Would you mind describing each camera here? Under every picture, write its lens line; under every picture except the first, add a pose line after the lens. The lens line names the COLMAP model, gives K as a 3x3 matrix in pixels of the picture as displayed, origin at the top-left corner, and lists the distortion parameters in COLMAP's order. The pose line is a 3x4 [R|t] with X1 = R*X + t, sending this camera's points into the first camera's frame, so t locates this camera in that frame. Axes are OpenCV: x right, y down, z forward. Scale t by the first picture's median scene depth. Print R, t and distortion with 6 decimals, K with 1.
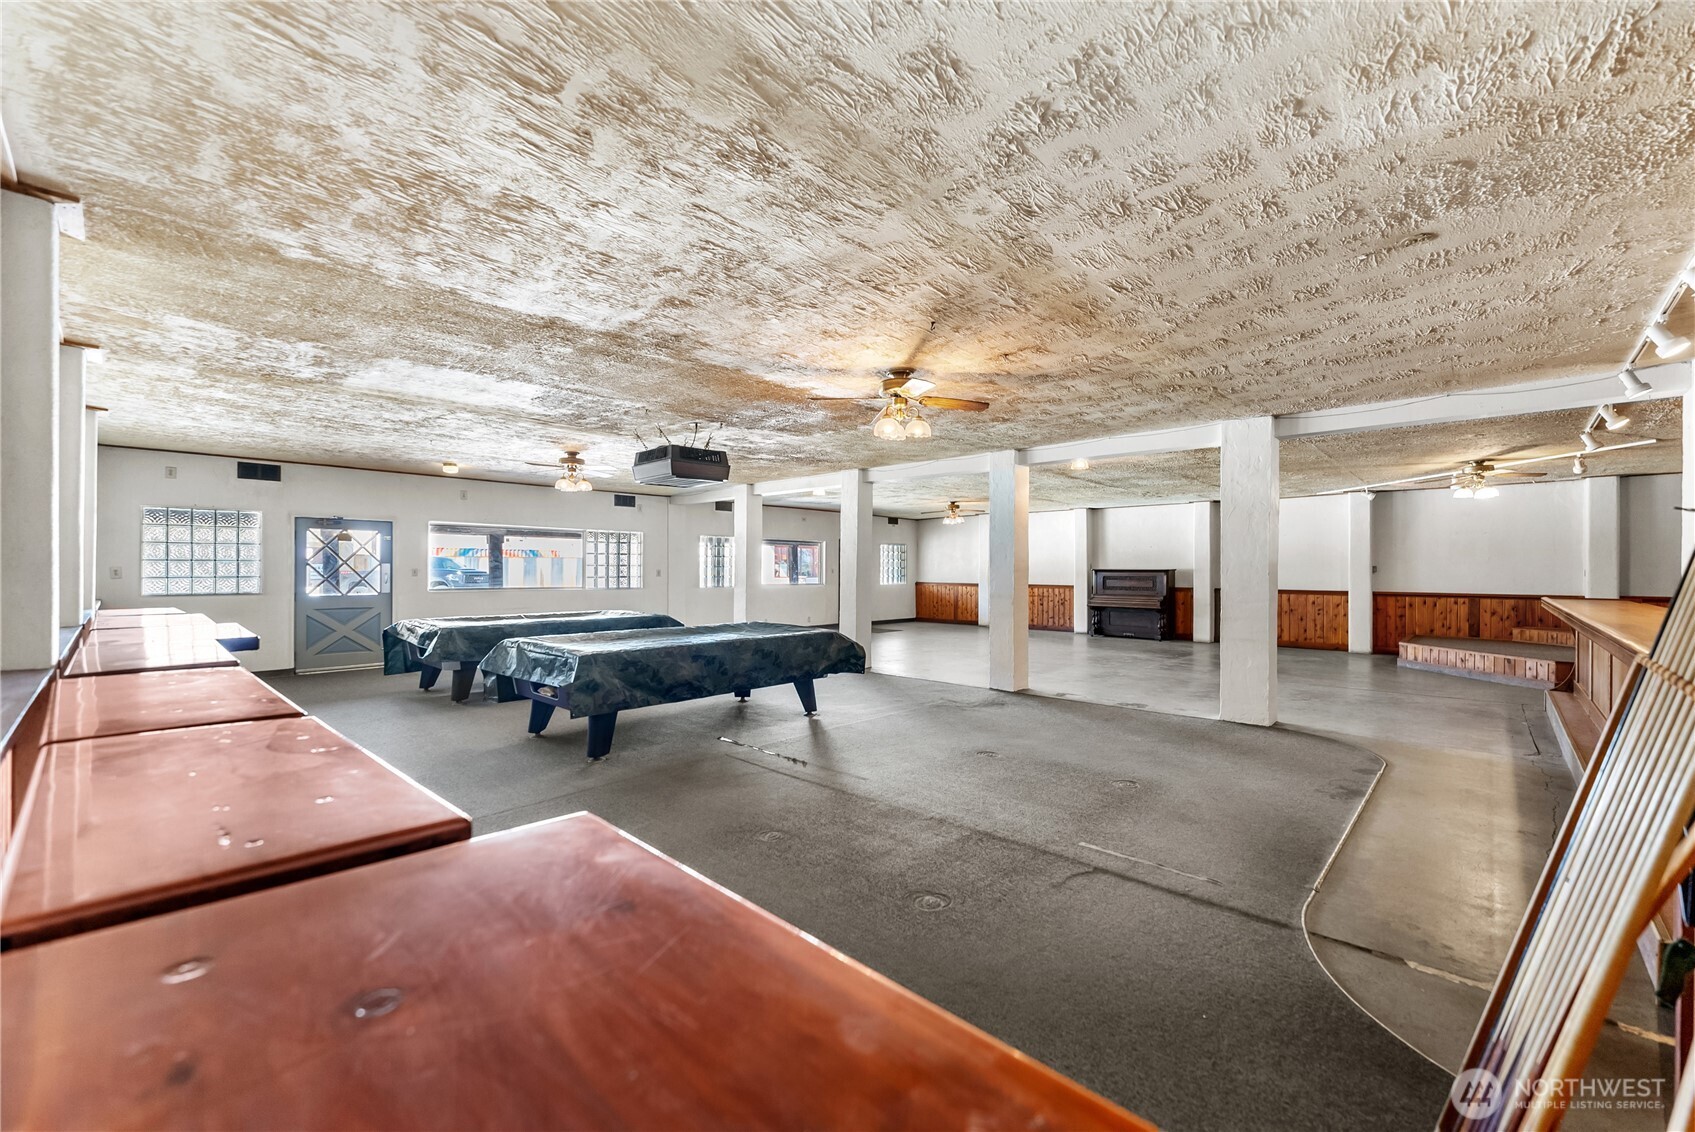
lens RADIAL K [[680.3, 0, 850.9], [0, 680.3, 567.0], [0, 0, 1]] dist [0.002016, -0.000086]
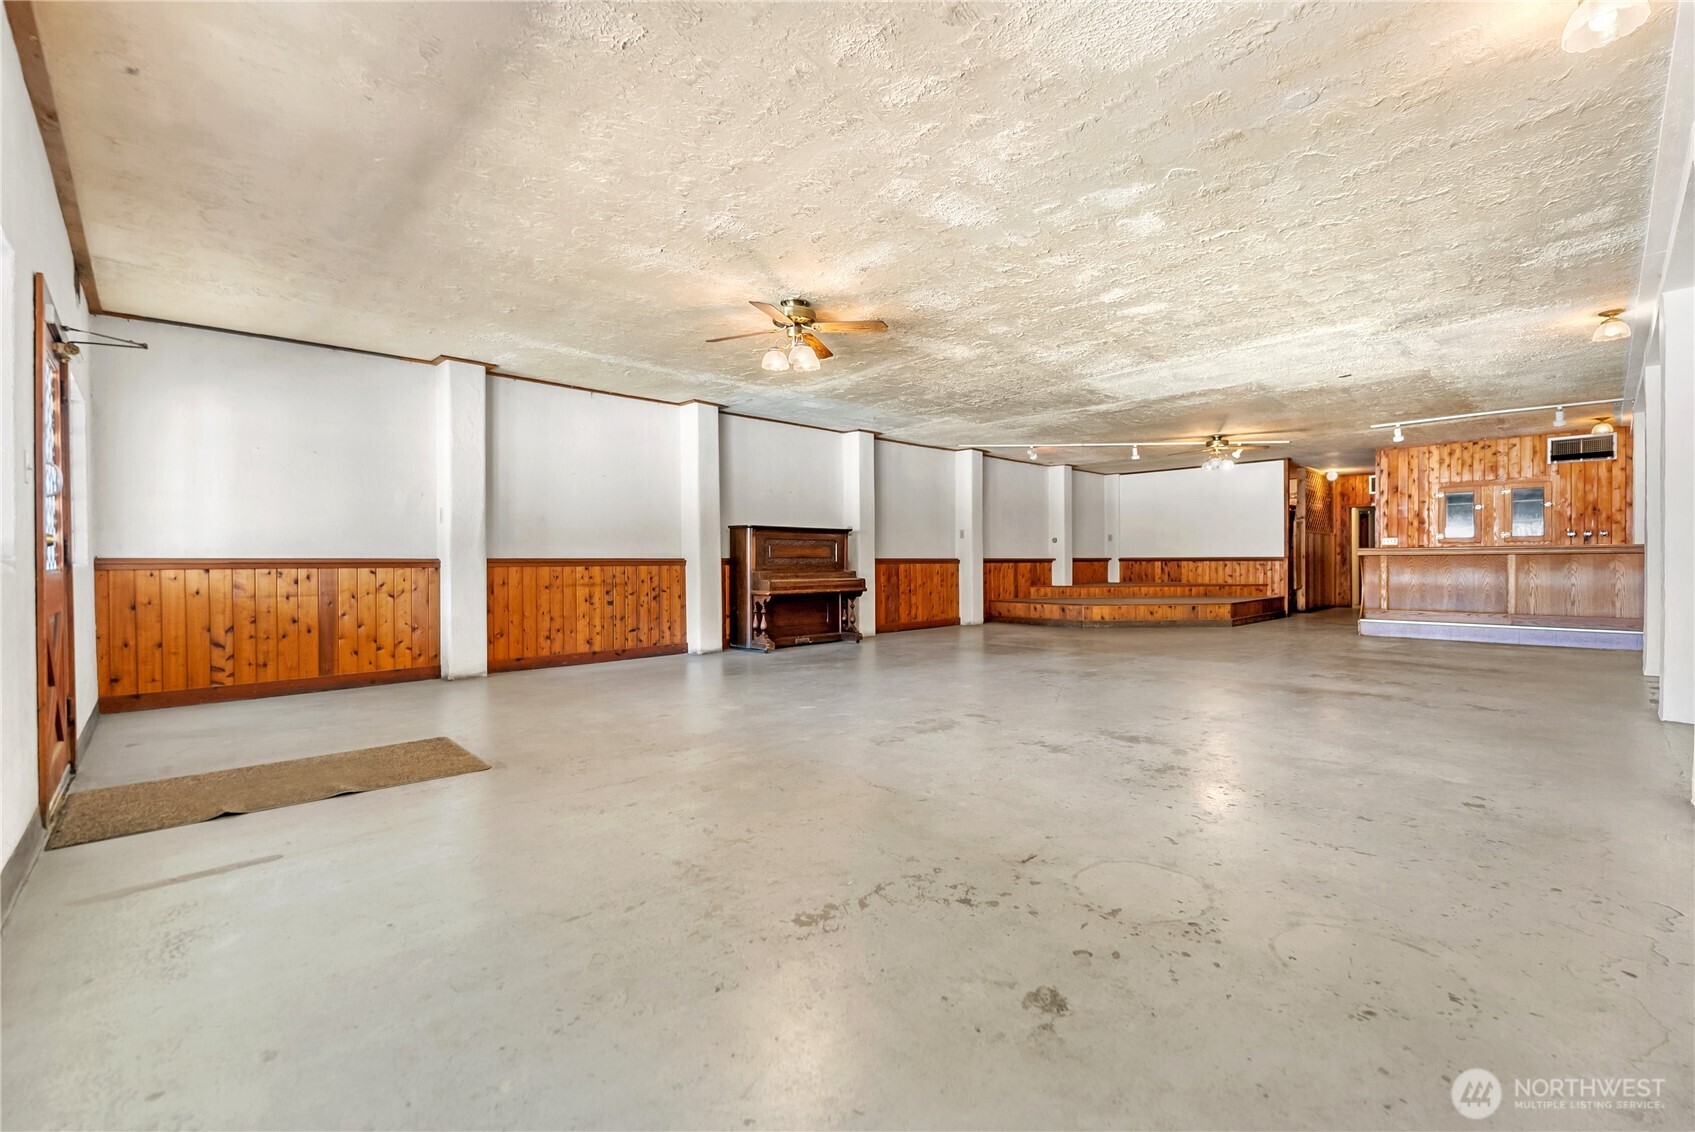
lens RADIAL K [[720.2, 0, 849.1], [0, 720.2, 567.7], [0, 0, 1]] dist [-0.002589, -0.000464]
pose [[0.058794, -0.012050, 0.998197, -0.261486], [0.003300, 0.999924, 0.011876, 0.039411], [-0.998265, 0.002596, 0.058829, 1.201009]]
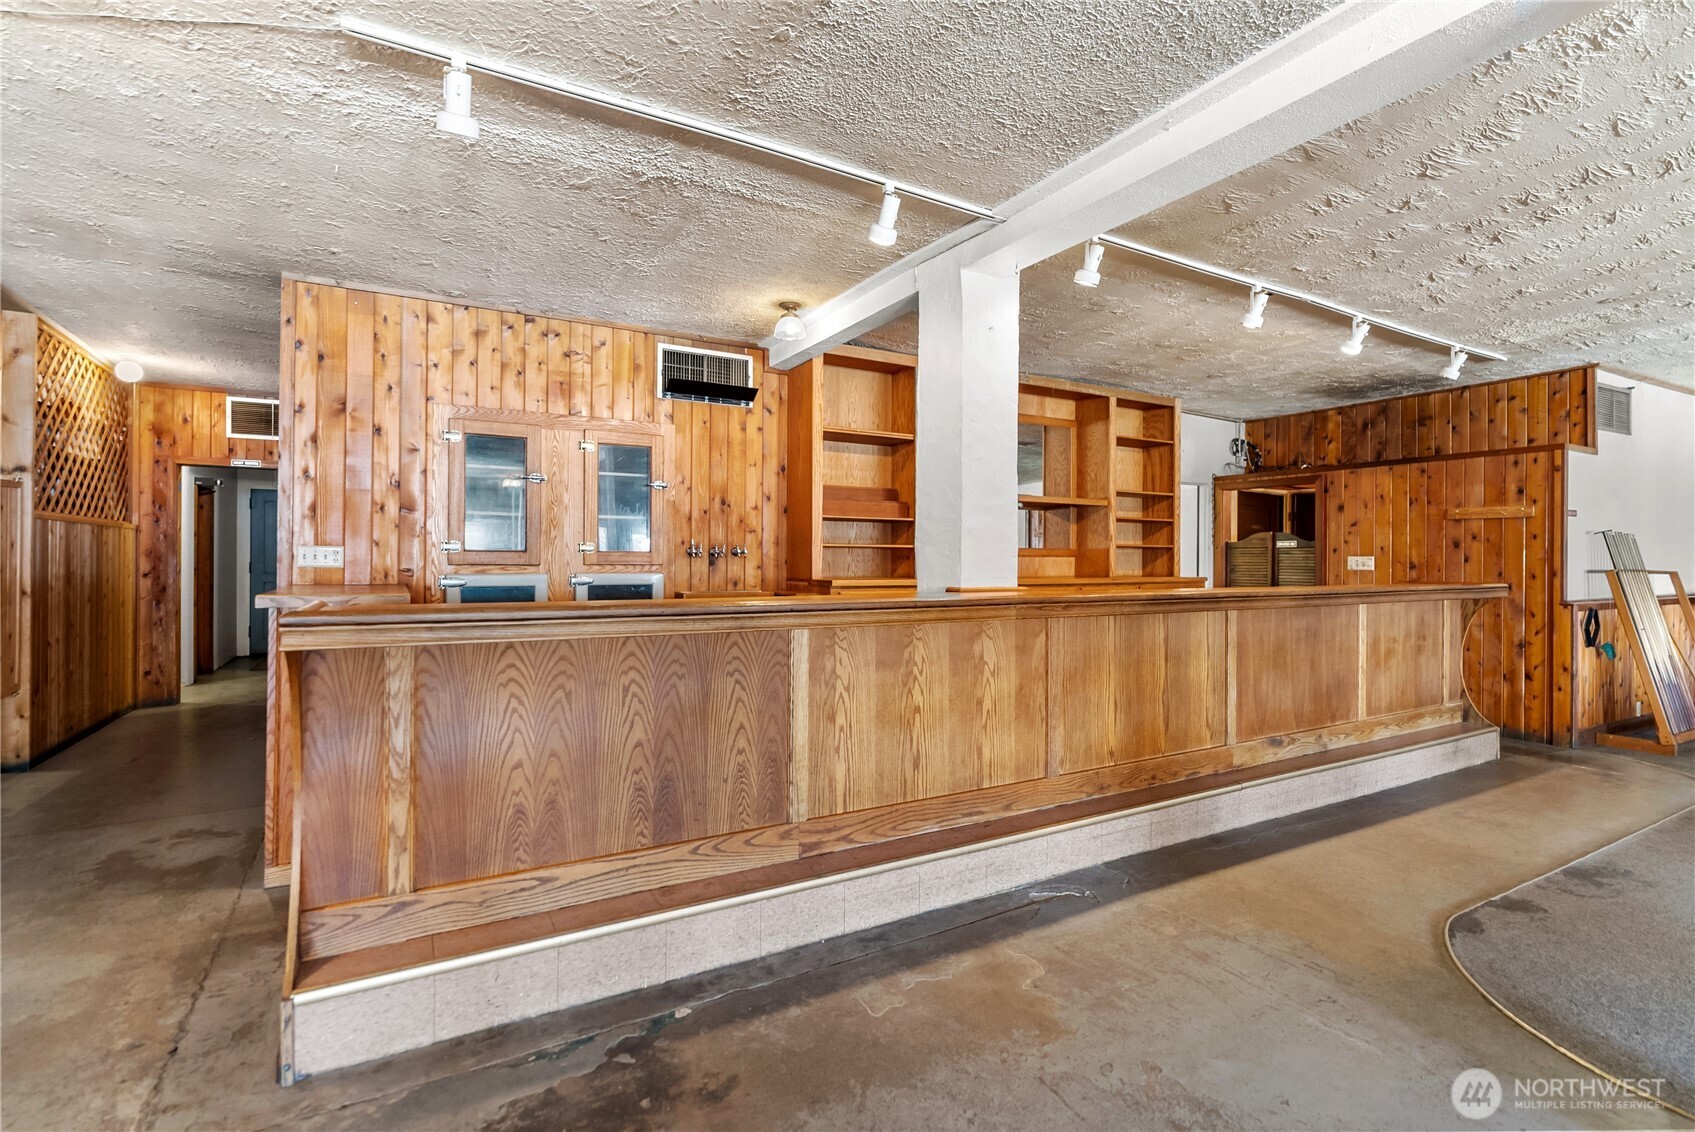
lens RADIAL K [[787.2, 0, 852.0], [0, 787.2, 557.2], [0, 0, 1]] dist [-0.000494, -0.000501]
pose [[-0.956967, -0.008797, 0.290062, 0.475349], [-0.010281, 0.999941, -0.003592, 0.014978], [-0.290013, -0.006420, -0.957001, 0.766591]]
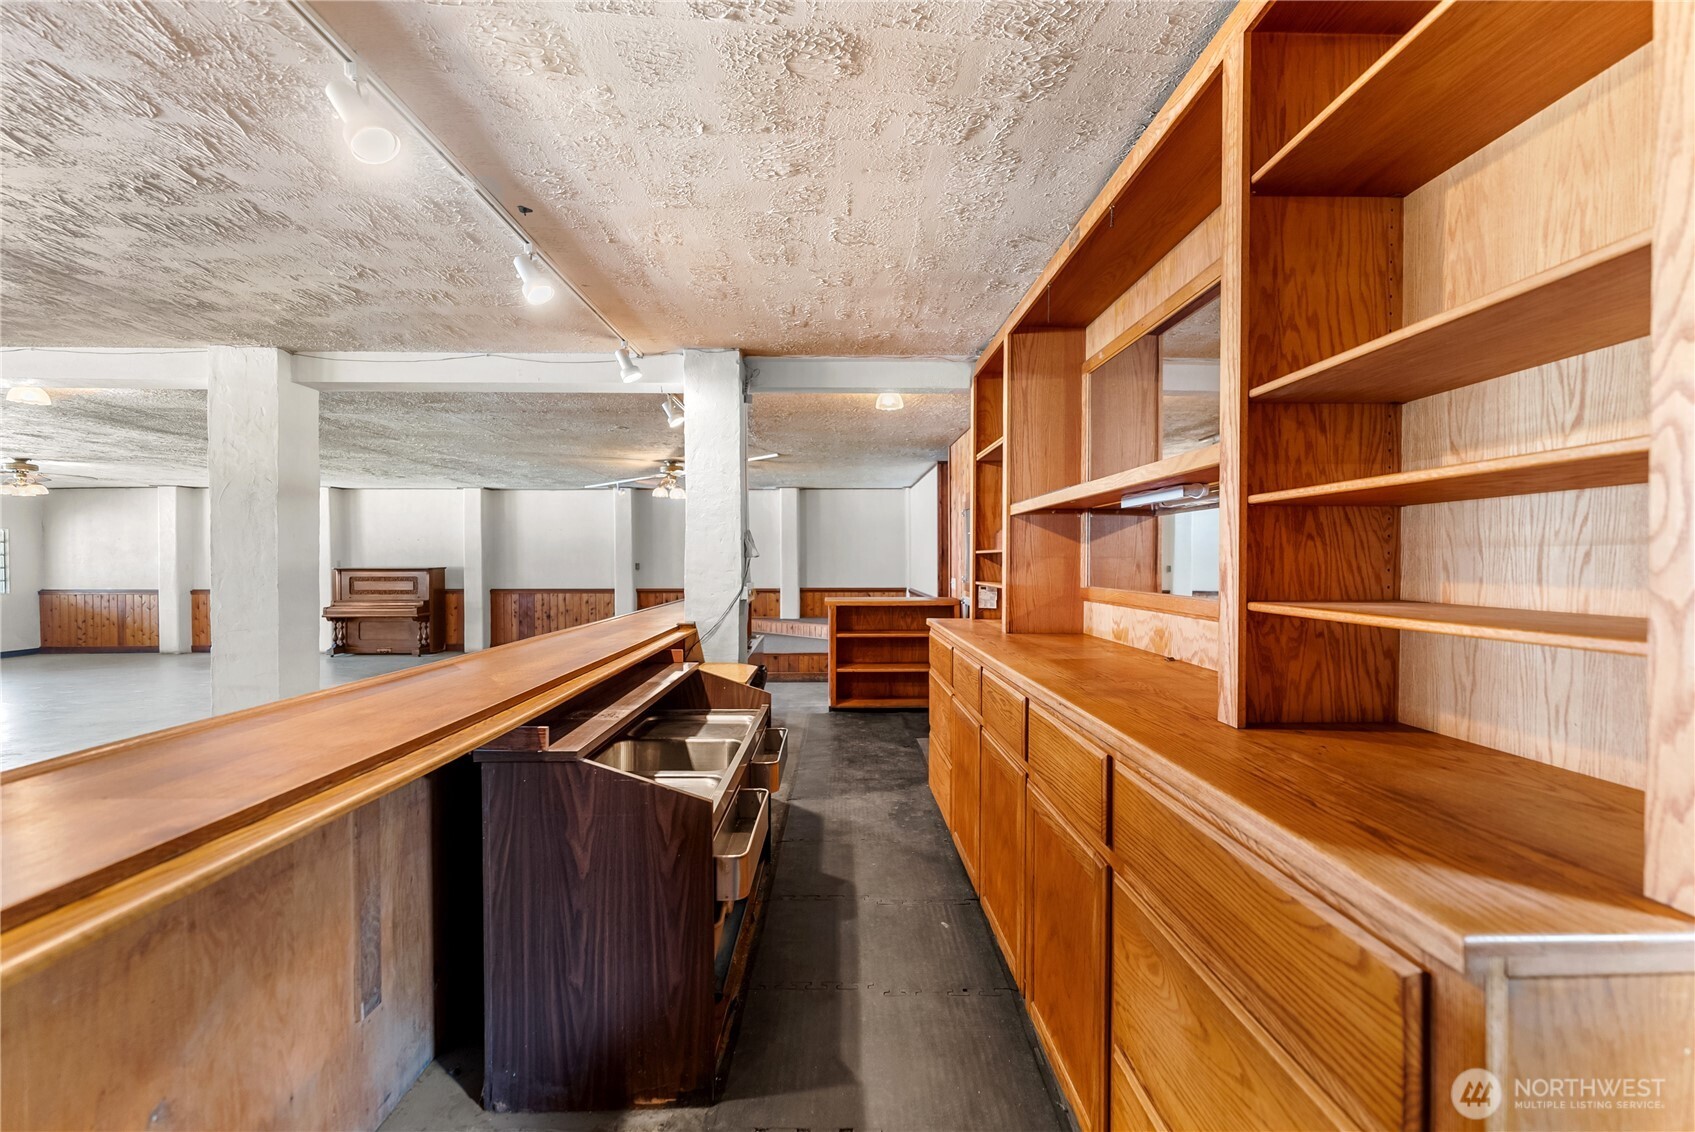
lens RADIAL K [[684.6, 0, 851.3], [0, 684.6, 569.9], [0, 0, 1]] dist [0.001141, 0.000153]
pose [[0.707543, -0.013736, 0.706537, 0.300993], [0.002006, 0.999846, 0.017430, -0.009109], [-0.706667, -0.010916, 0.707462, 0.071625]]
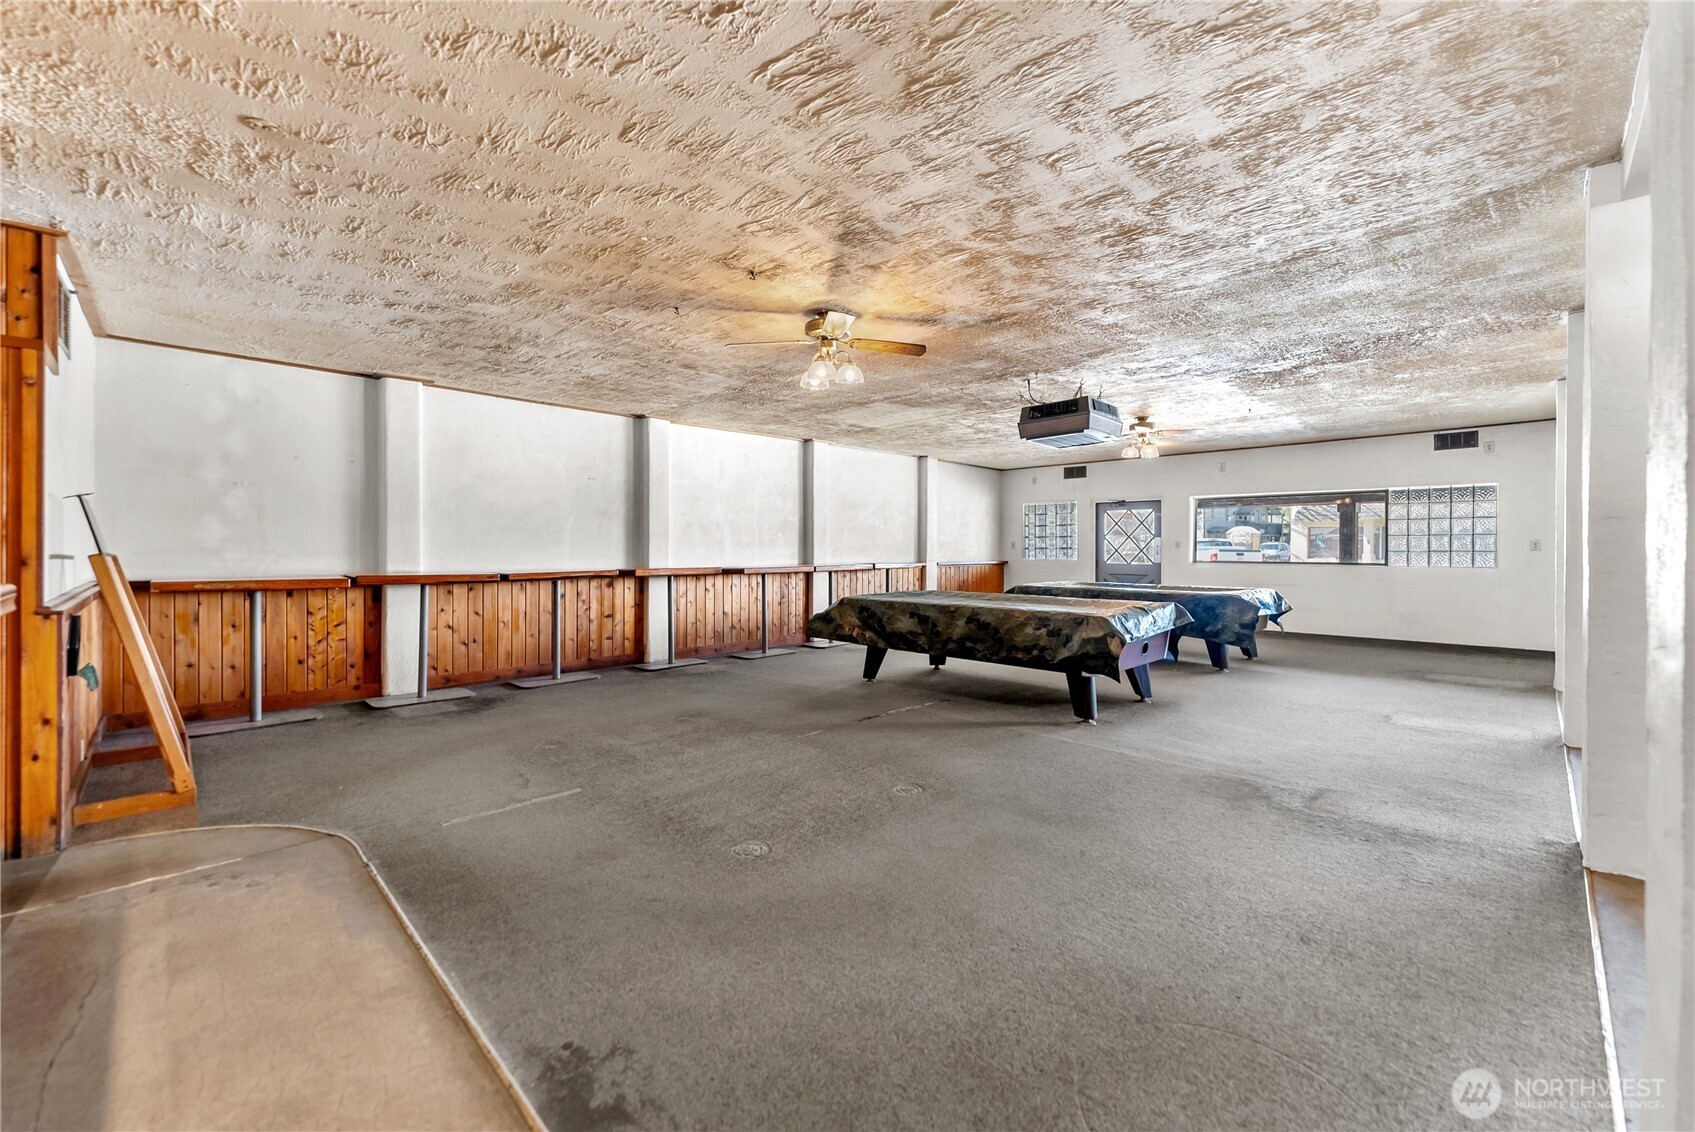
lens RADIAL K [[689.6, 0, 846.5], [0, 689.6, 546.0], [0, 0, 1]] dist [0.003283, 0.000057]
pose [[-0.032763, -0.007840, -0.999432, 0.436671], [0.001351, 0.999968, -0.007888, 0.015873], [0.999462, -0.001609, -0.032752, 0.459838]]
